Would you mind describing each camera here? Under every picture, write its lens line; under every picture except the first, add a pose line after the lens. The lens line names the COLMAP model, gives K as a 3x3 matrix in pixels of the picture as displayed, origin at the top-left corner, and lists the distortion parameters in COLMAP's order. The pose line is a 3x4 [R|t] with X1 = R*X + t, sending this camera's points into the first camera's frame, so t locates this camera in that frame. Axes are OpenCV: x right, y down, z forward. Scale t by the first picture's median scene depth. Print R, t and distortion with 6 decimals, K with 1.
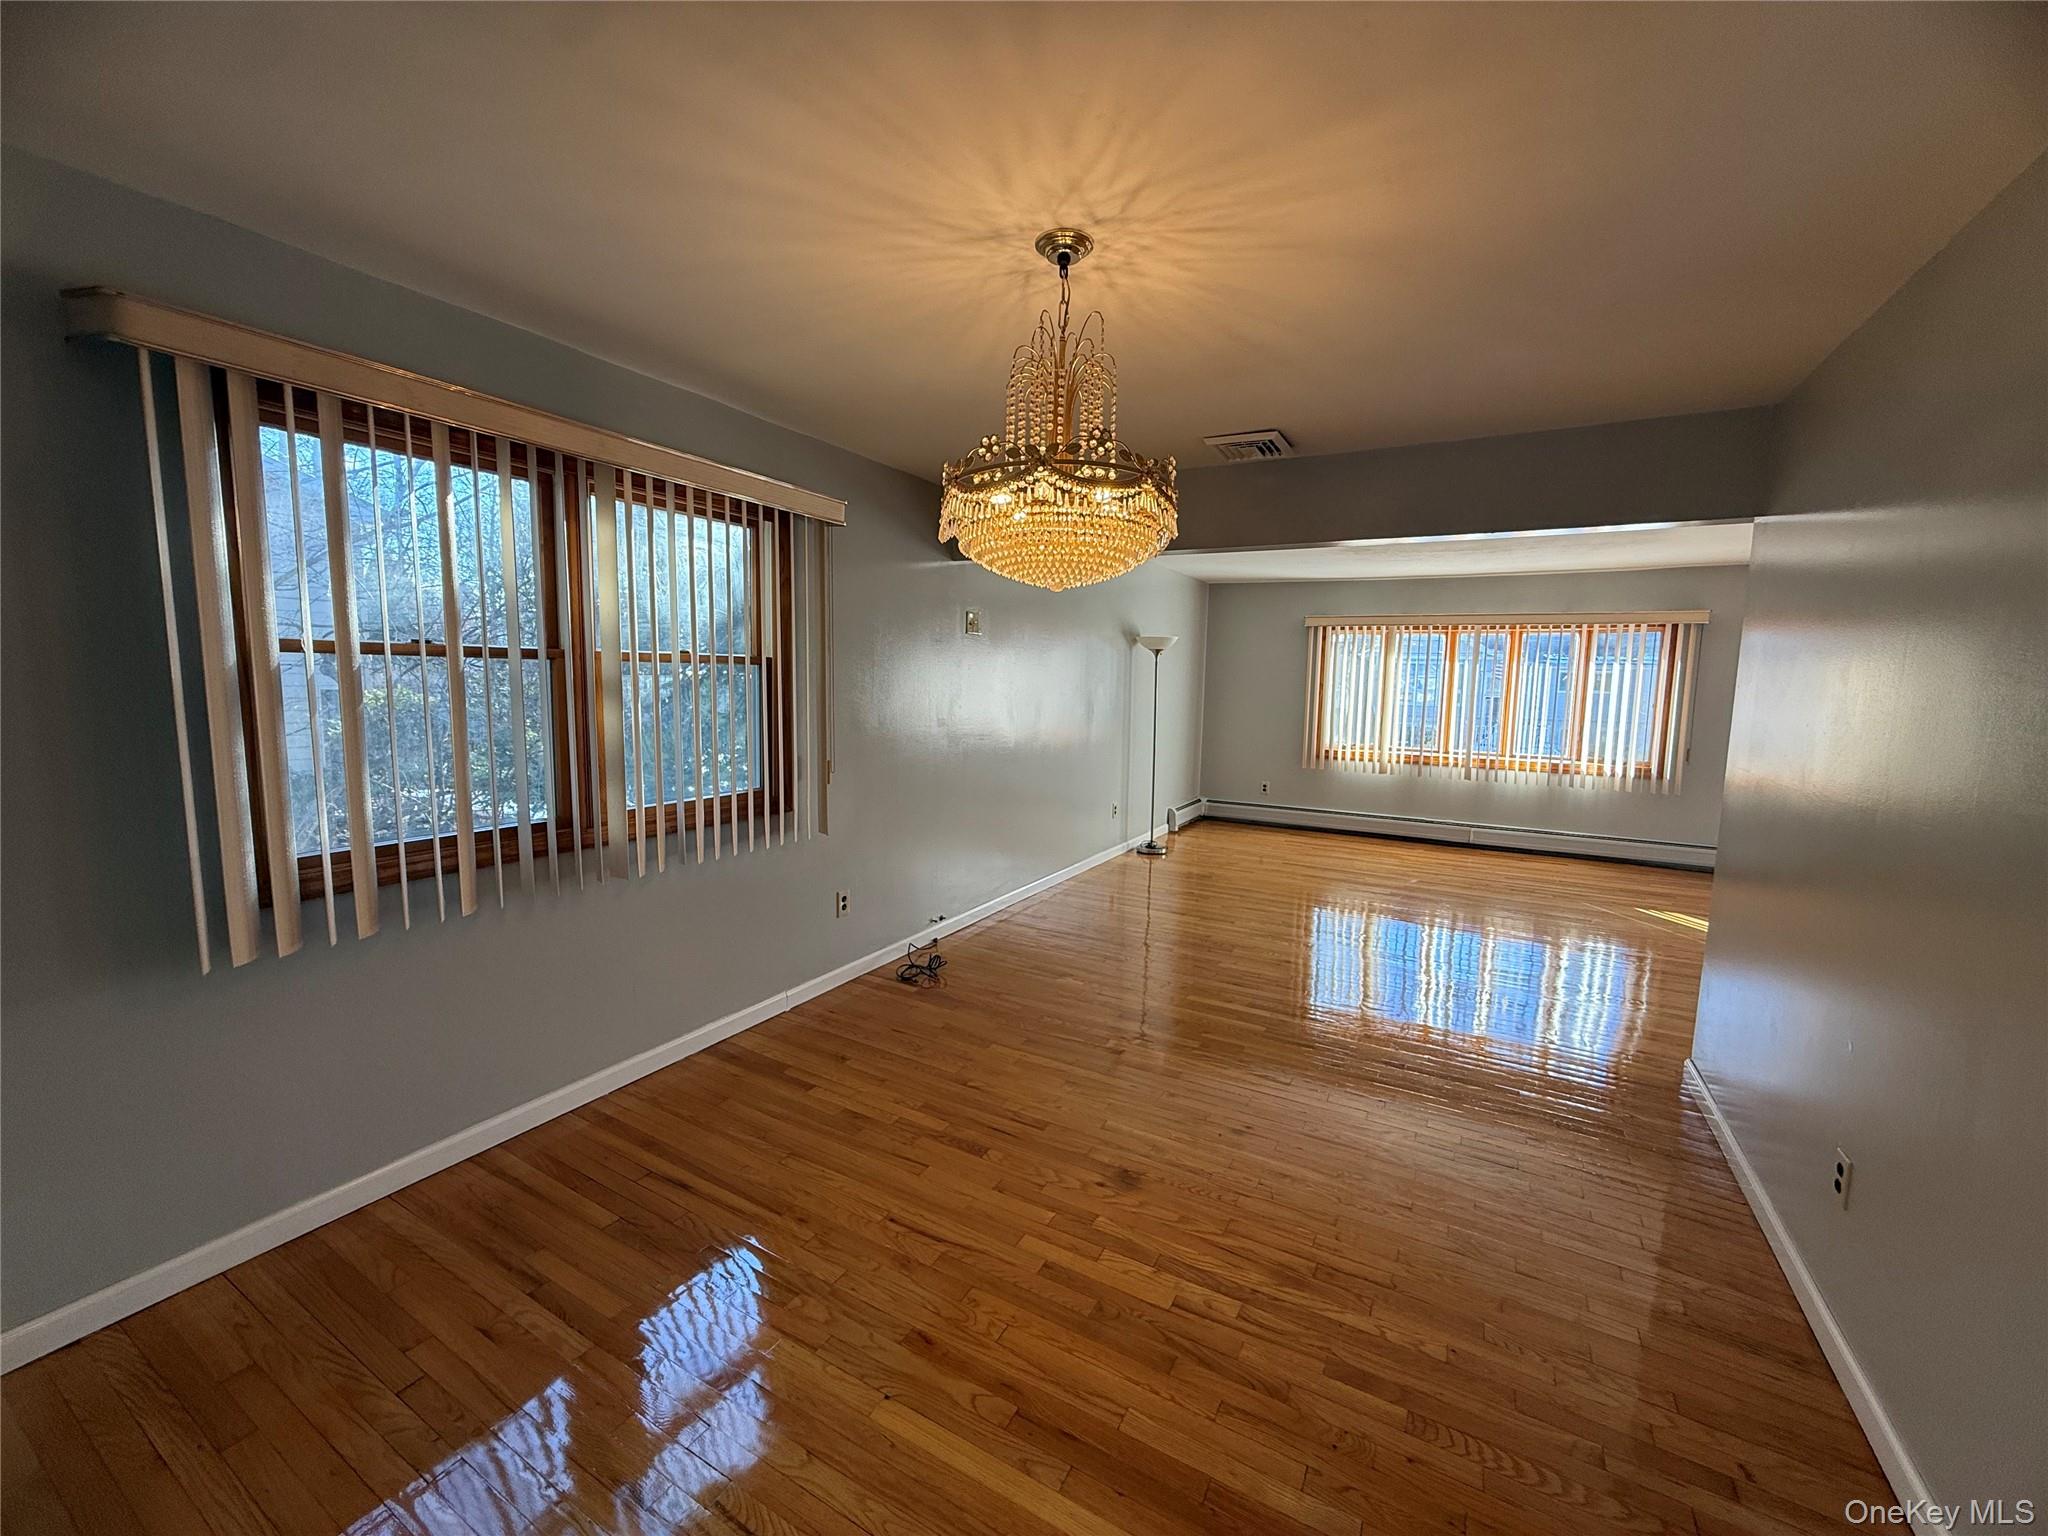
lens RADIAL K [[814.0, 0, 1009.9], [0, 814.0, 763.8], [0, 0, 1]] dist [-0.001543, 0.000290]
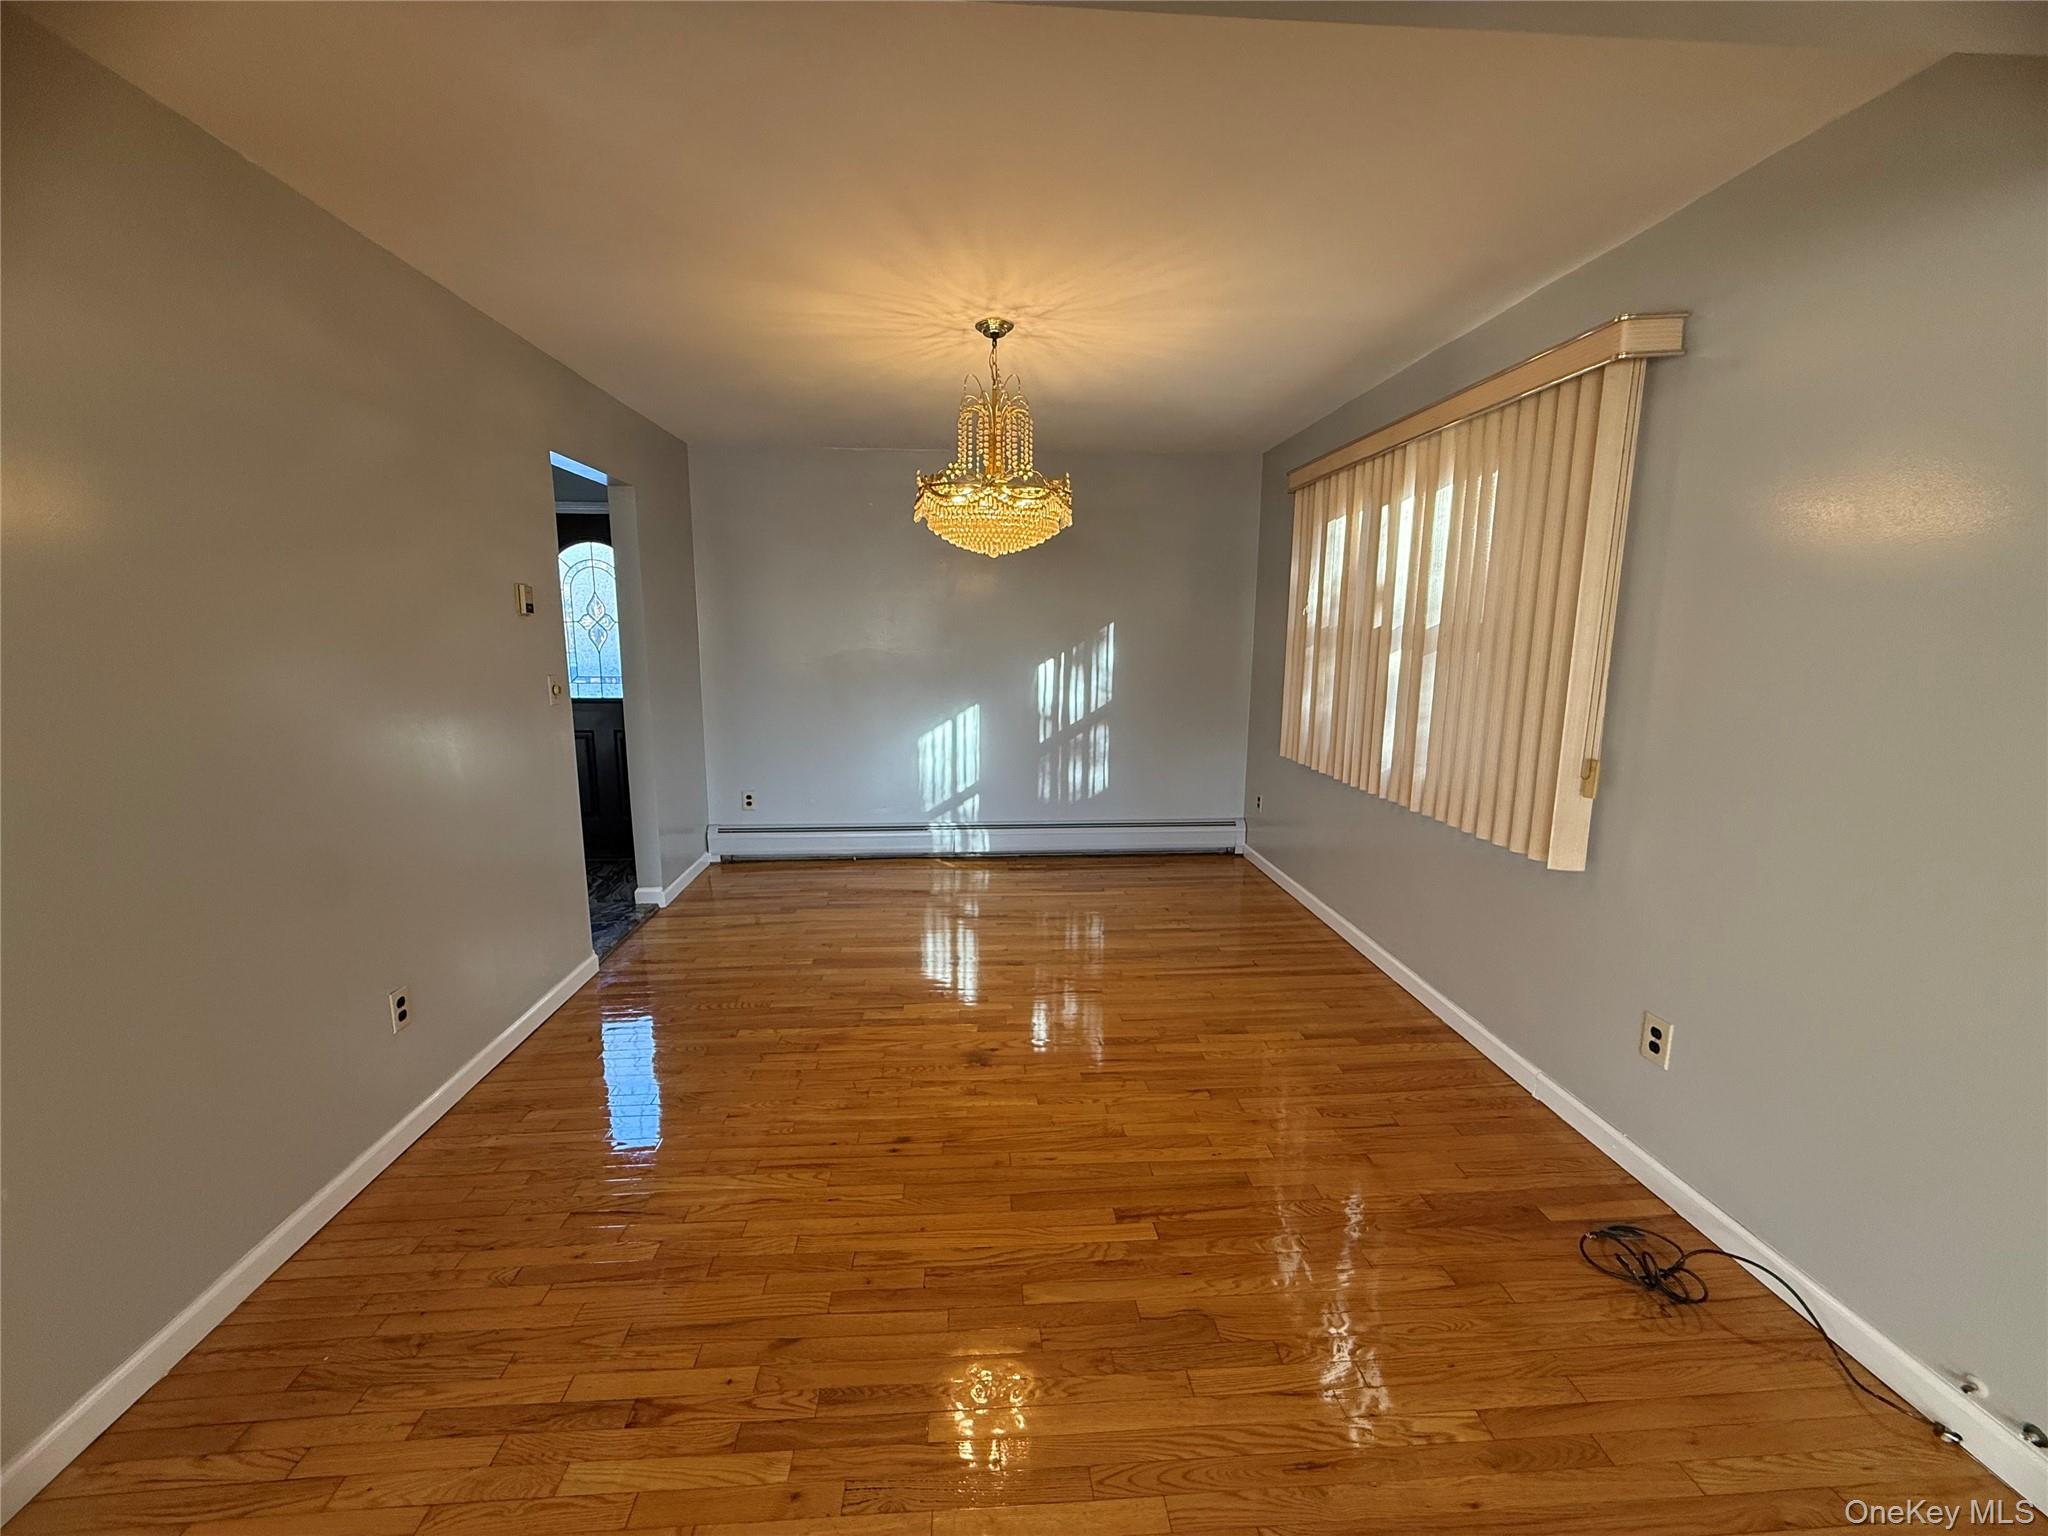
lens RADIAL K [[814.0, 0, 1015.3], [0, 814.0, 767.8], [0, 0, 1]] dist [-0.001543, 0.000290]
pose [[-0.831104, 0.065131, -0.552290, 0.704220], [-0.086539, 0.965873, 0.244131, -0.158146], [0.549342, 0.250693, -0.797105, 1.843707]]
